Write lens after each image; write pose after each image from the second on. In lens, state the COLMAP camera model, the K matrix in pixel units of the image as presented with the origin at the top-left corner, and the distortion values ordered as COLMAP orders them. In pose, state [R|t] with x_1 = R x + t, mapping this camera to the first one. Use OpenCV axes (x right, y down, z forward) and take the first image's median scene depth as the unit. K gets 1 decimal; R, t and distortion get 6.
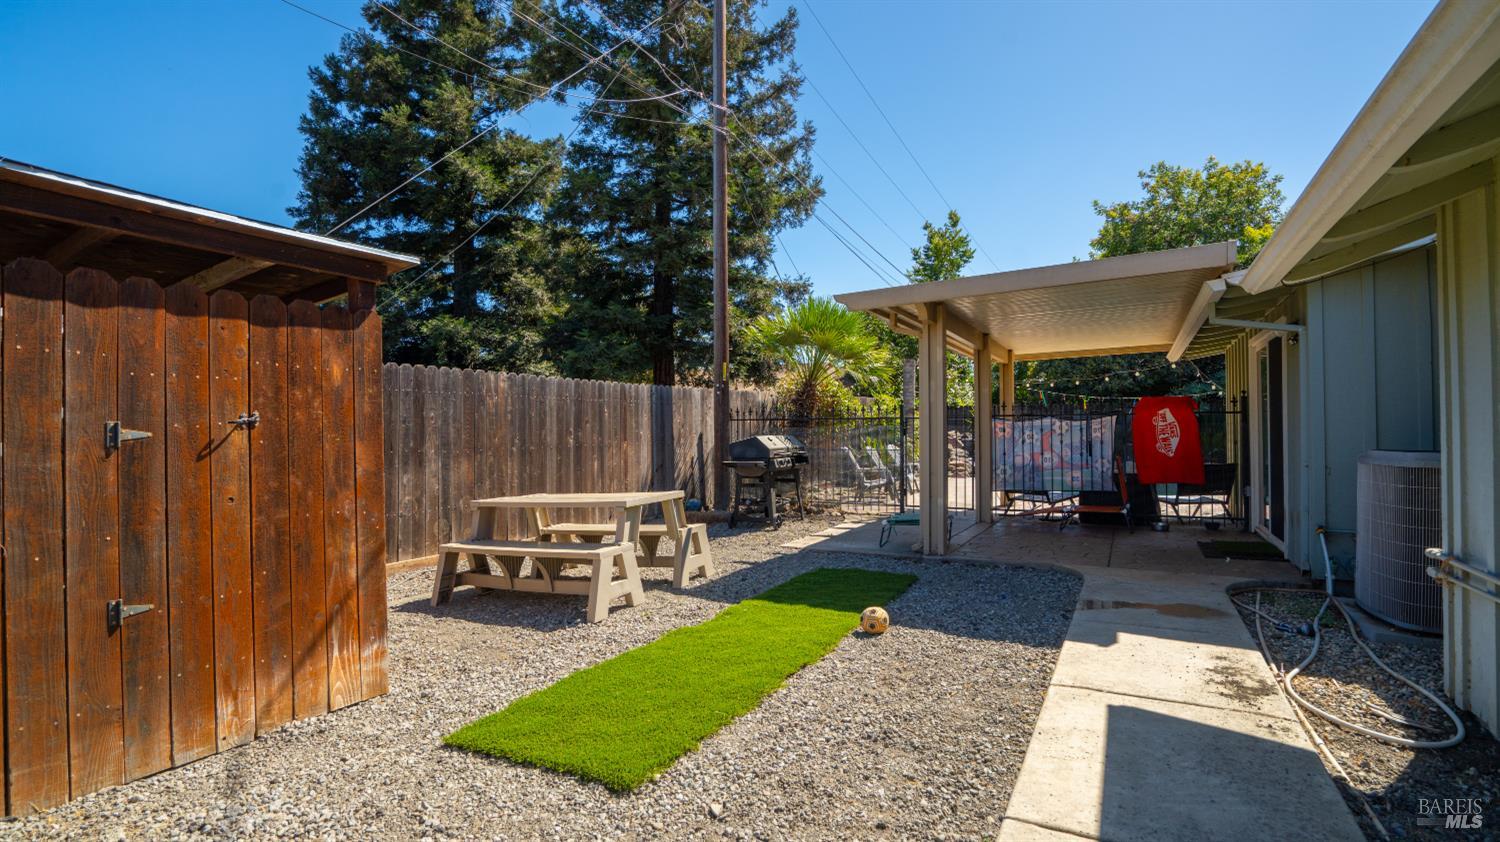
lens RADIAL K [[690.4, 0, 750.0], [0, 690.4, 421.0], [0, 0, 1]] dist [-0.067465, 0.025122]
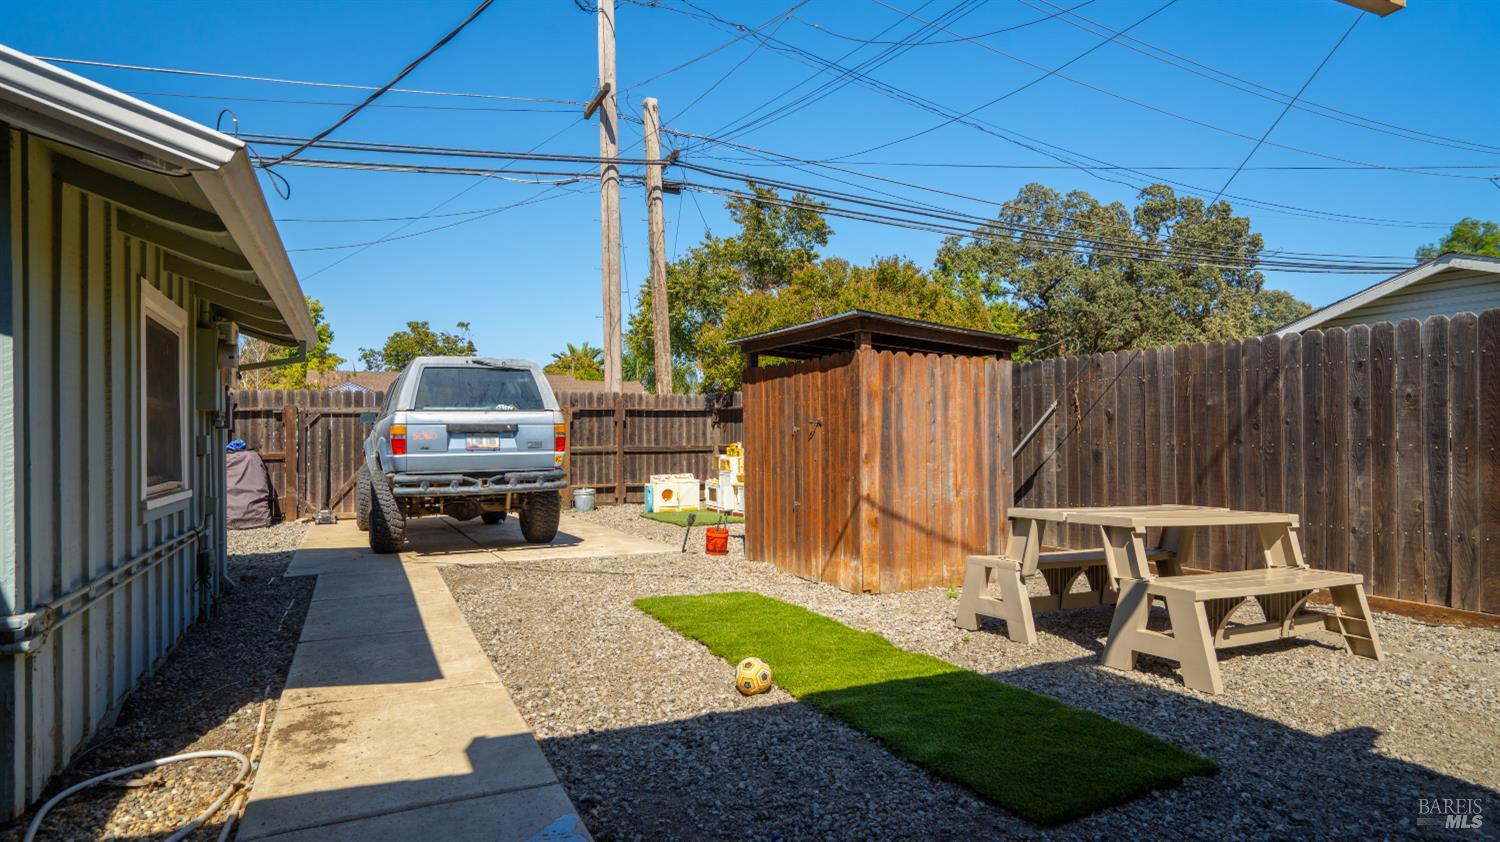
lens RADIAL K [[823.6, 0, 750.0], [0, 823.6, 421.0], [0, 0, 1]] dist [-0.025092, -0.001158]
pose [[-0.574914, 0.005129, -0.818198, 1.180494], [0.032404, 0.999339, -0.016505, 0.026840], [0.817572, -0.036002, -0.574700, 1.934077]]
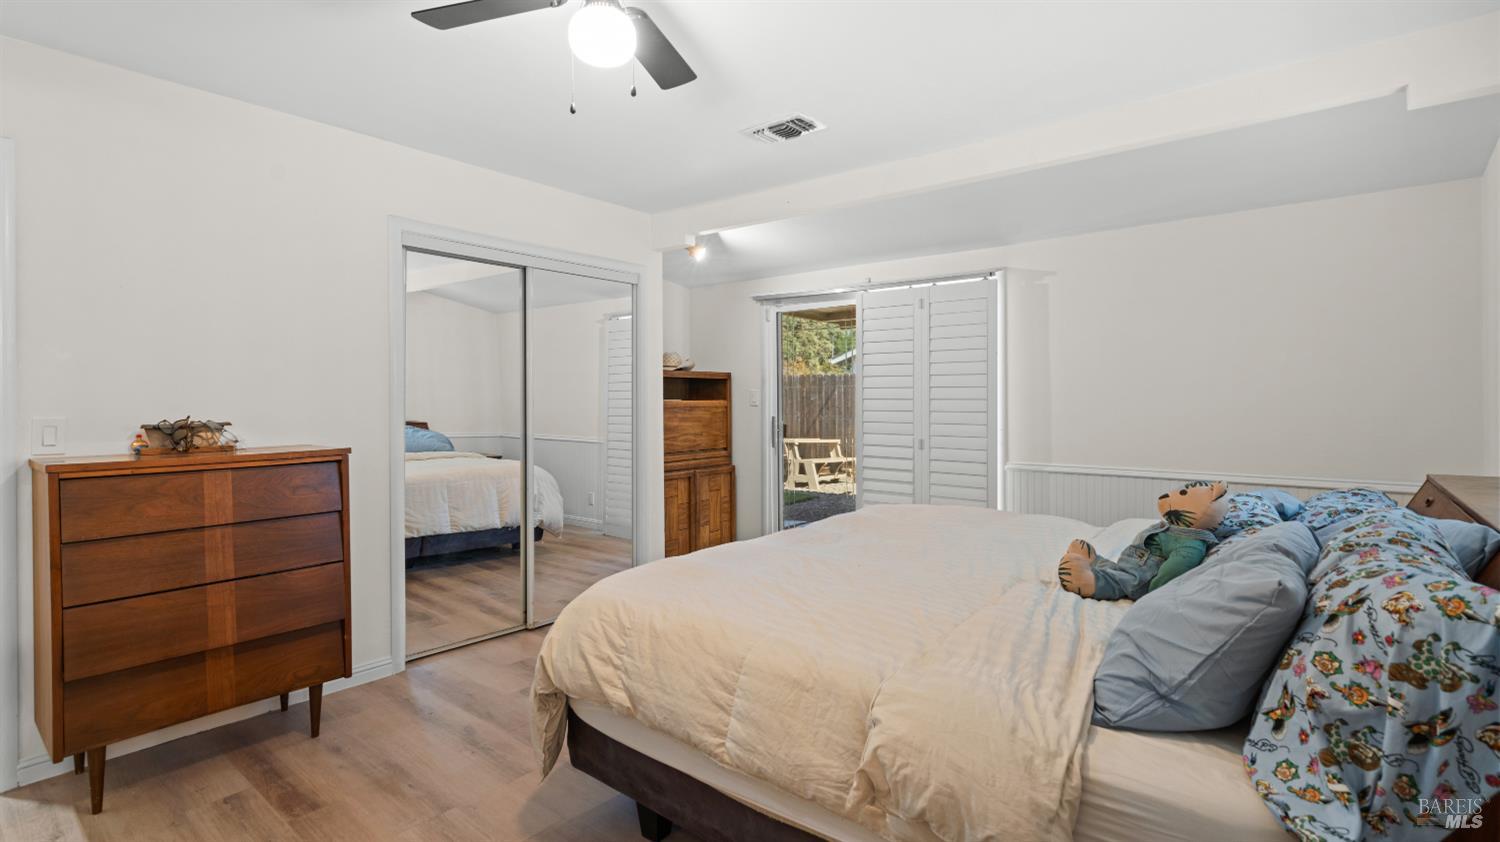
lens RADIAL K [[690.4, 0, 750.0], [0, 690.4, 421.0], [0, 0, 1]] dist [-0.067465, 0.025122]
pose [[-0.160669, 0.045143, -0.985975, 3.158117], [0.018219, 0.998919, 0.042766, -0.068020], [0.986840, -0.011093, -0.161318, 2.014616]]
